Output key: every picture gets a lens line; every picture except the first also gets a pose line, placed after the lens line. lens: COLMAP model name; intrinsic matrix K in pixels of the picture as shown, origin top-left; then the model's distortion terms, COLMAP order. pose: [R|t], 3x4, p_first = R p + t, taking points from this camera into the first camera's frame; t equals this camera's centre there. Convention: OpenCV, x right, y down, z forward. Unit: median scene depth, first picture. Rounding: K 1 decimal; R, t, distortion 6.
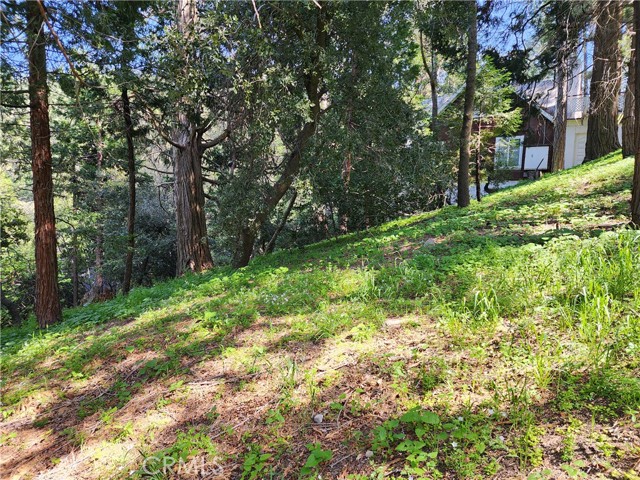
lens RADIAL K [[426.7, 0, 320.5], [0, 426.7, 240.0], [0, 0, 1]] dist [0.089979, -0.080234]
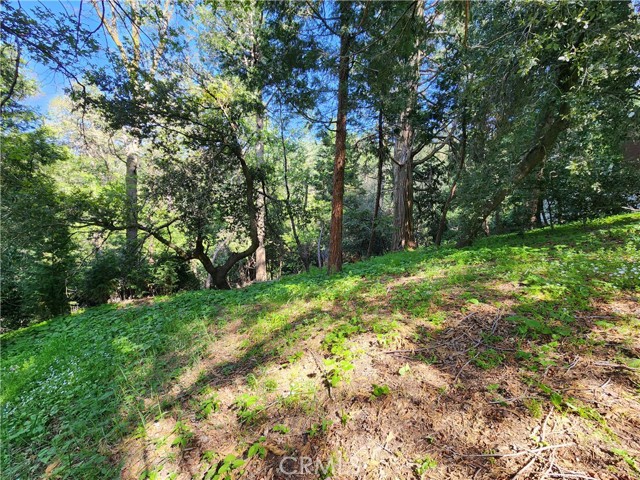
lens RADIAL K [[263.1, 0, 320.6], [0, 263.1, 238.1], [0, 0, 1]] dist [0.008817, -0.000566]
pose [[0.878063, 0.062664, -0.474424, -0.158362], [-0.057667, 0.998020, 0.025094, 0.039196], [0.475057, 0.005325, 0.879939, 0.094040]]
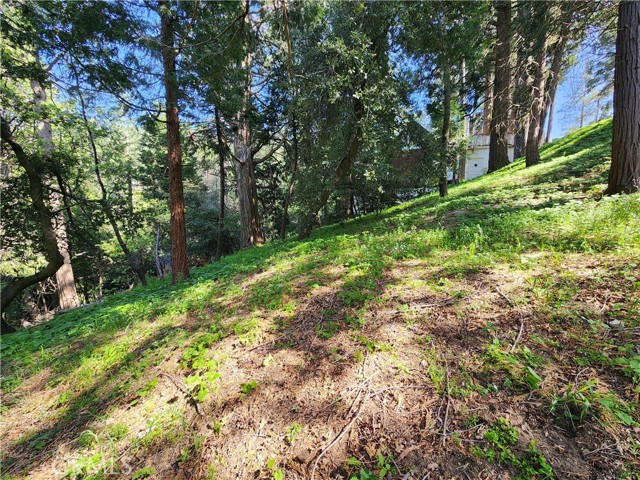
lens RADIAL K [[263.1, 0, 316.7], [0, 263.1, 237.3], [0, 0, 1]] dist [0.008817, -0.000566]
pose [[0.998218, -0.025513, 0.053947, -0.159372], [0.024012, 0.999311, 0.028300, 0.032928], [-0.054631, -0.026954, 0.998143, 0.082529]]
